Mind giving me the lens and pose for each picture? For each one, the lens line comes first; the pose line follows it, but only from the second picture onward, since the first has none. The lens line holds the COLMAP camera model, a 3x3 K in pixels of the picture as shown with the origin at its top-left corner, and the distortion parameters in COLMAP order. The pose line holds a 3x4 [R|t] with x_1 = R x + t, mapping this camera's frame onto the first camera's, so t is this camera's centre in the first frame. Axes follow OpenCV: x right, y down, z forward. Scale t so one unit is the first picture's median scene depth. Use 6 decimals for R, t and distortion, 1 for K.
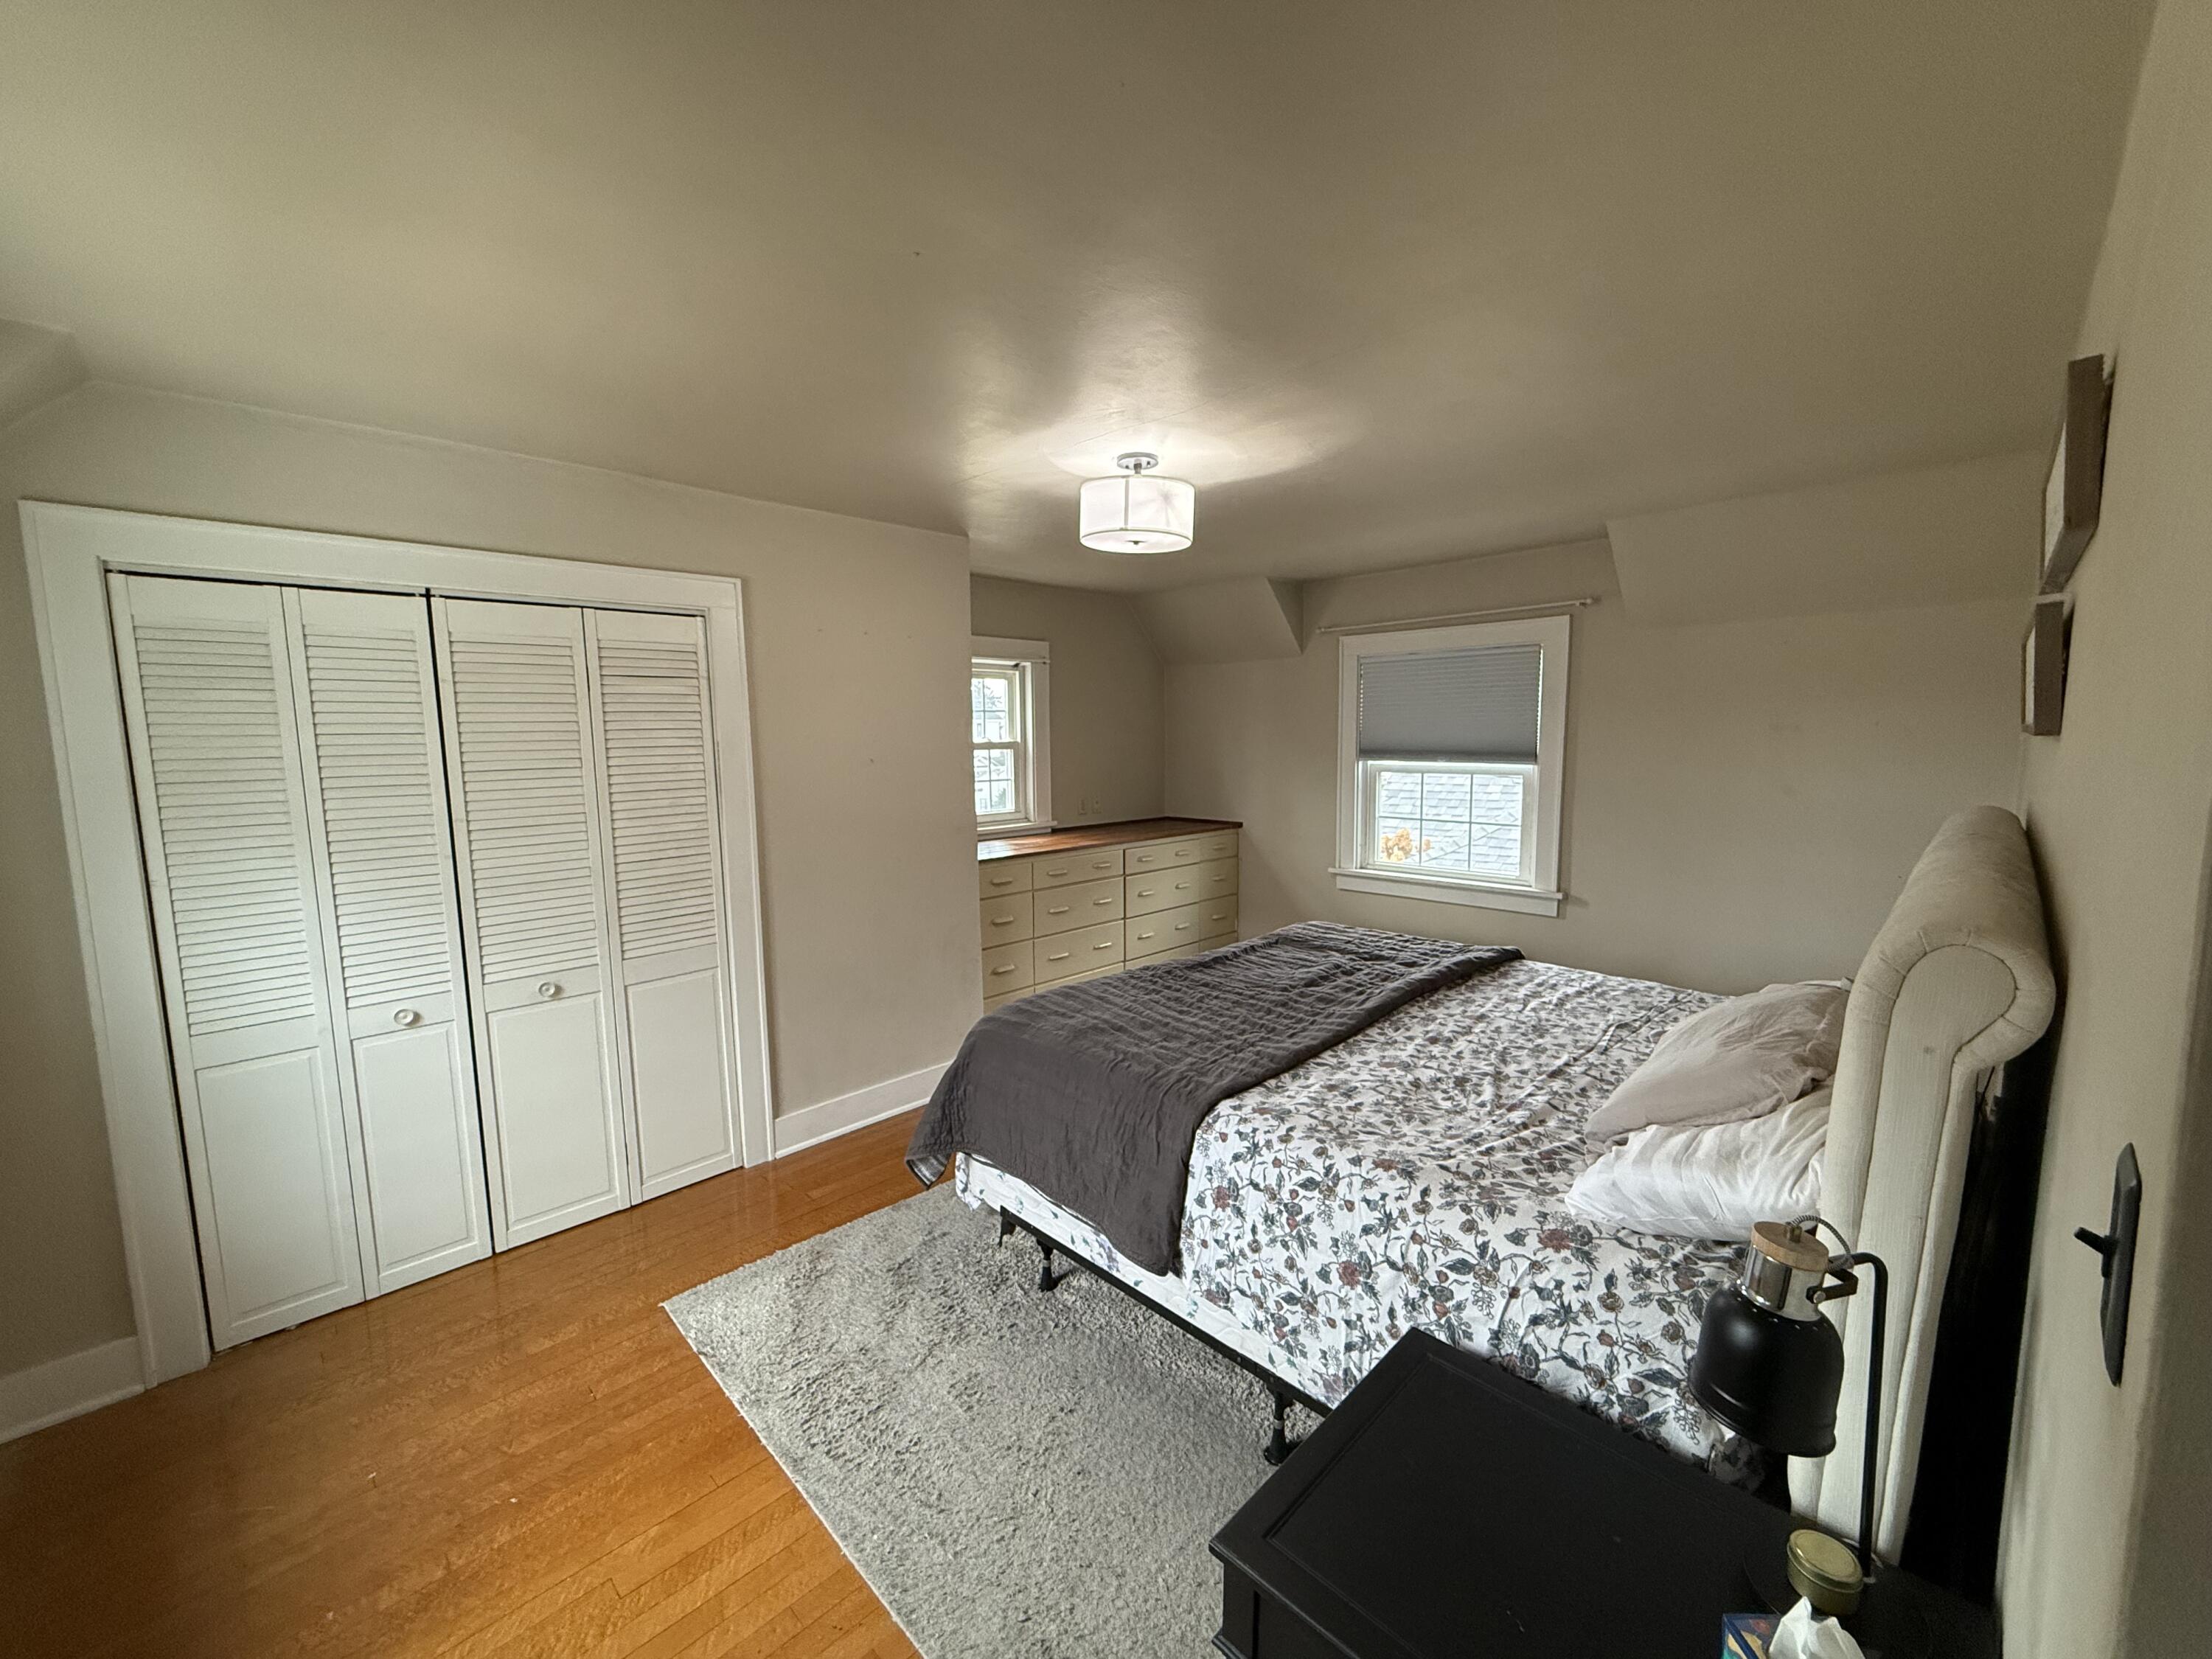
lens RADIAL K [[878.7, 0, 1103.2], [0, 878.7, 828.1], [0, 0, 1]] dist [0.001654, -0.000341]
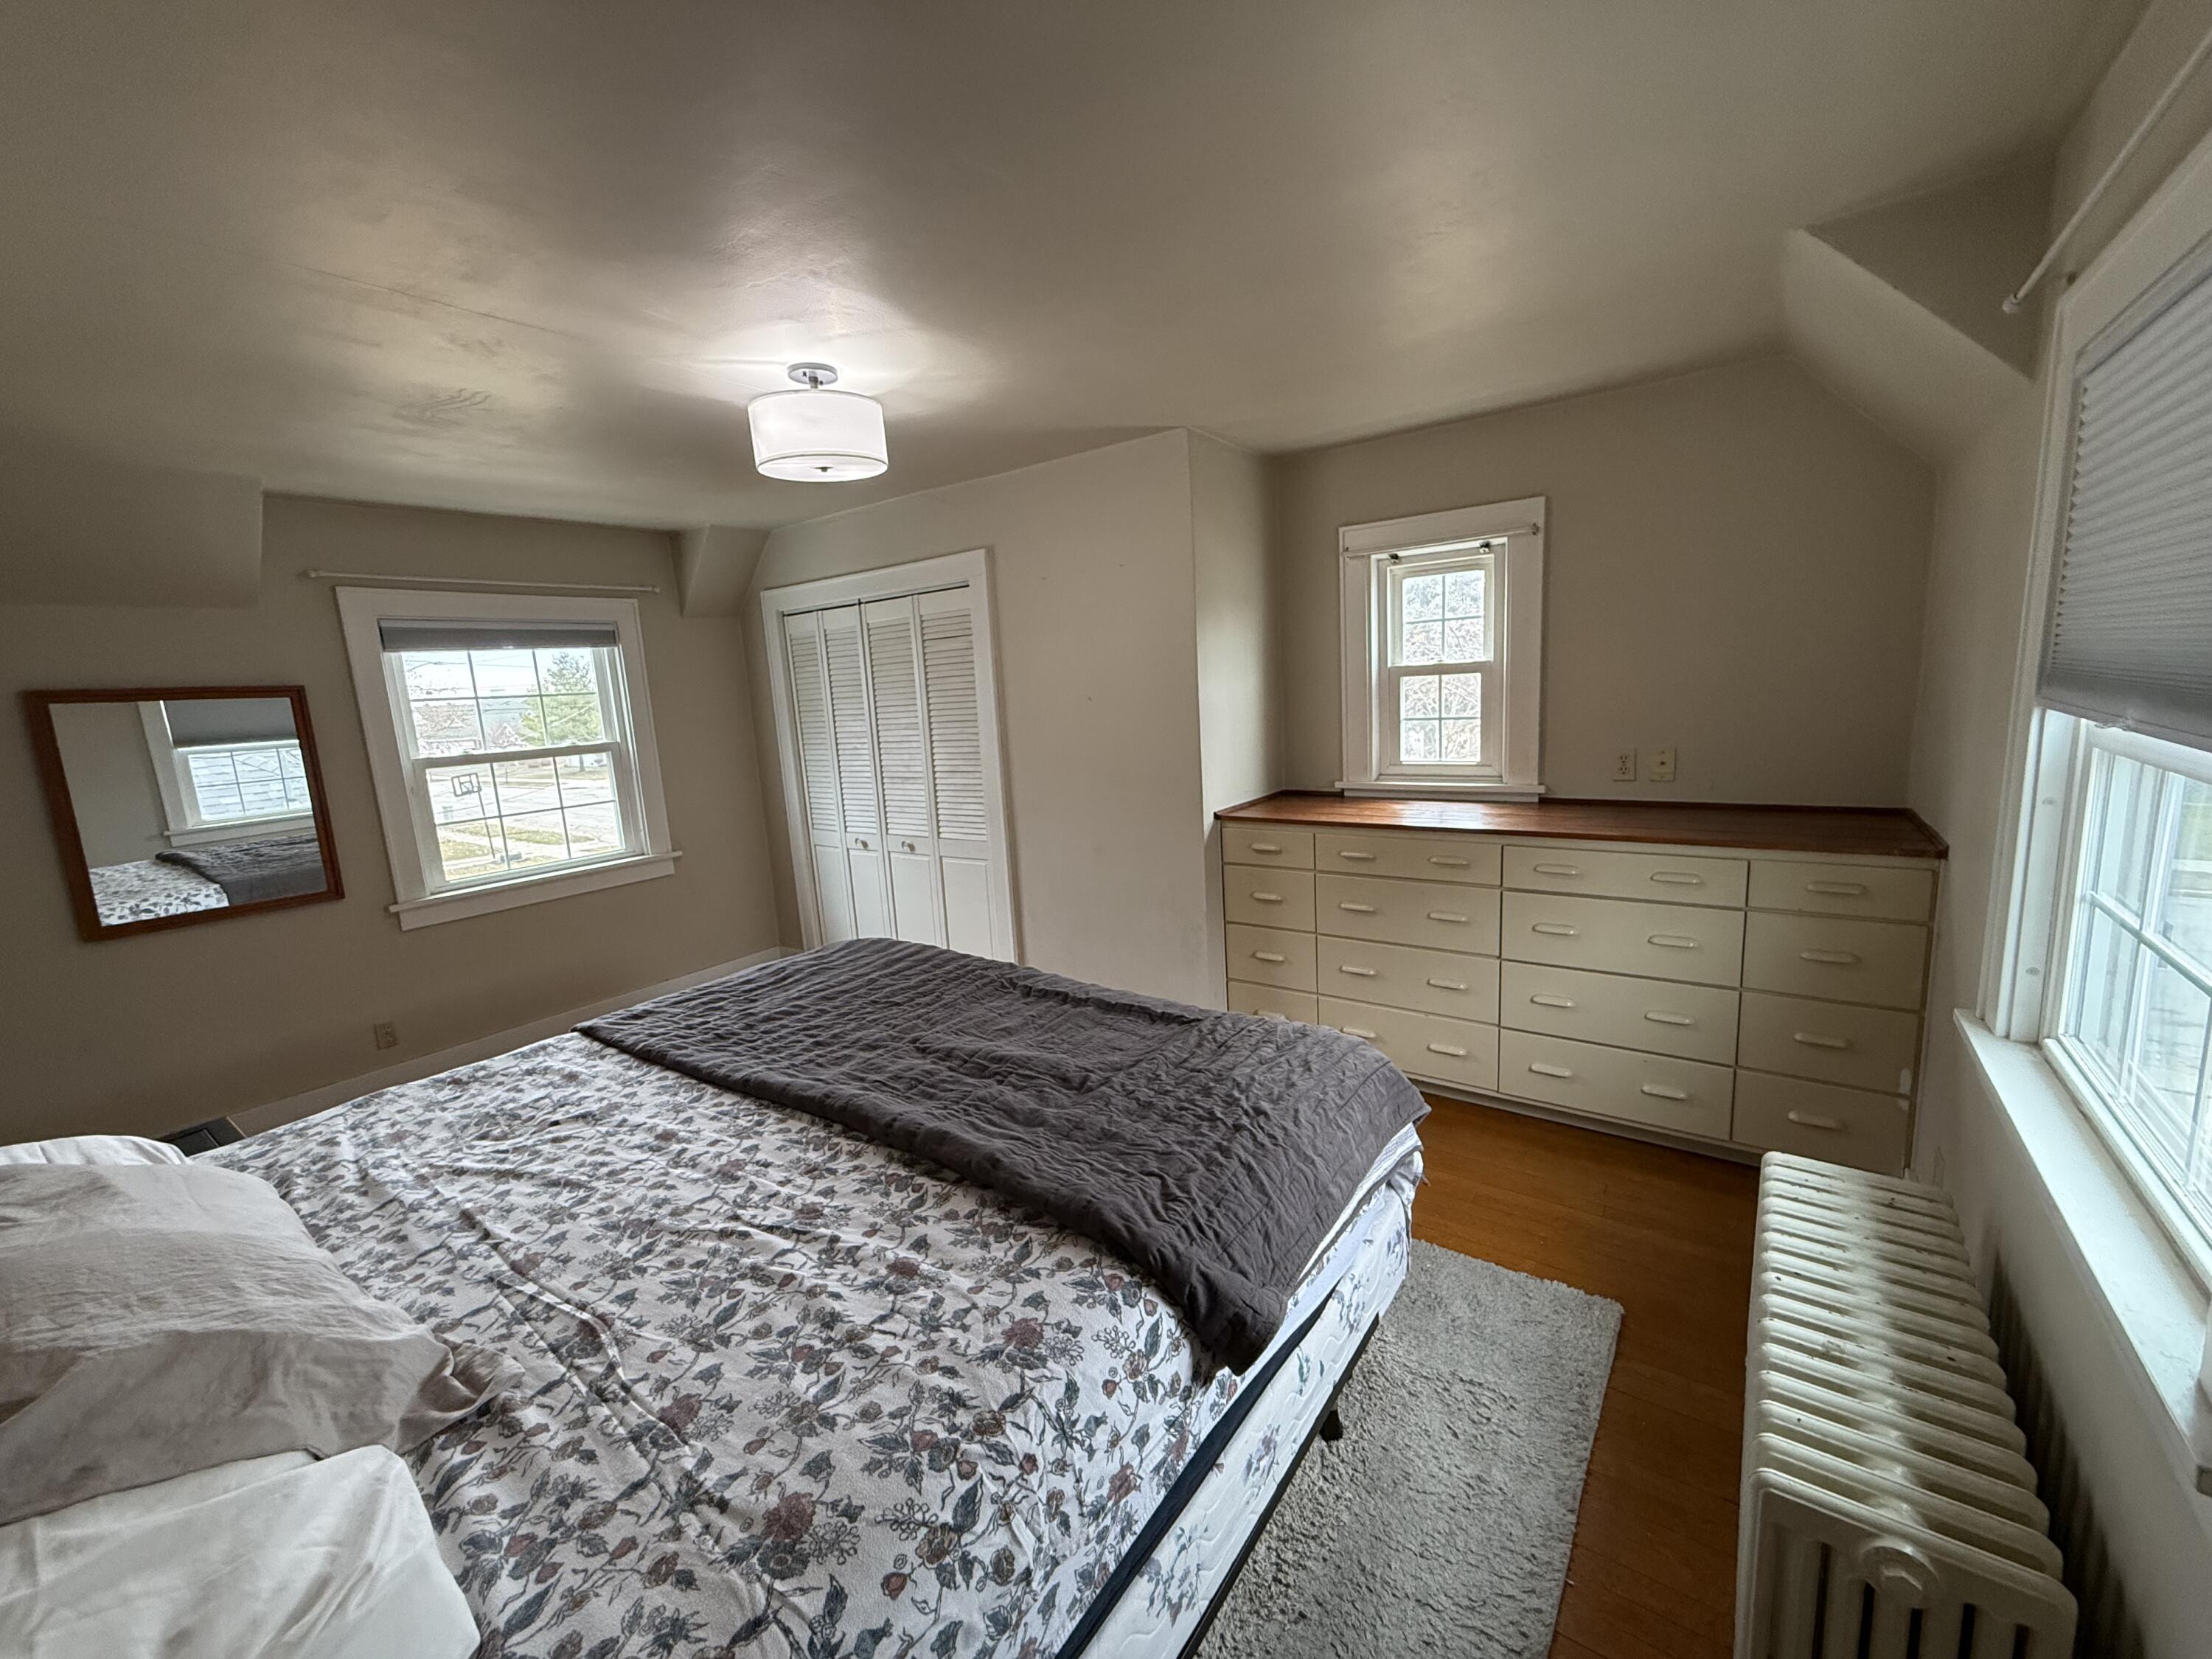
lens RADIAL K [[878.7, 0, 1103.2], [0, 878.7, 828.1], [0, 0, 1]] dist [0.001654, -0.000341]
pose [[0.163399, 0.167249, -0.972280, 1.036773], [-0.051643, 0.985624, 0.160866, -0.129319], [0.985207, 0.023926, 0.169687, 1.174159]]
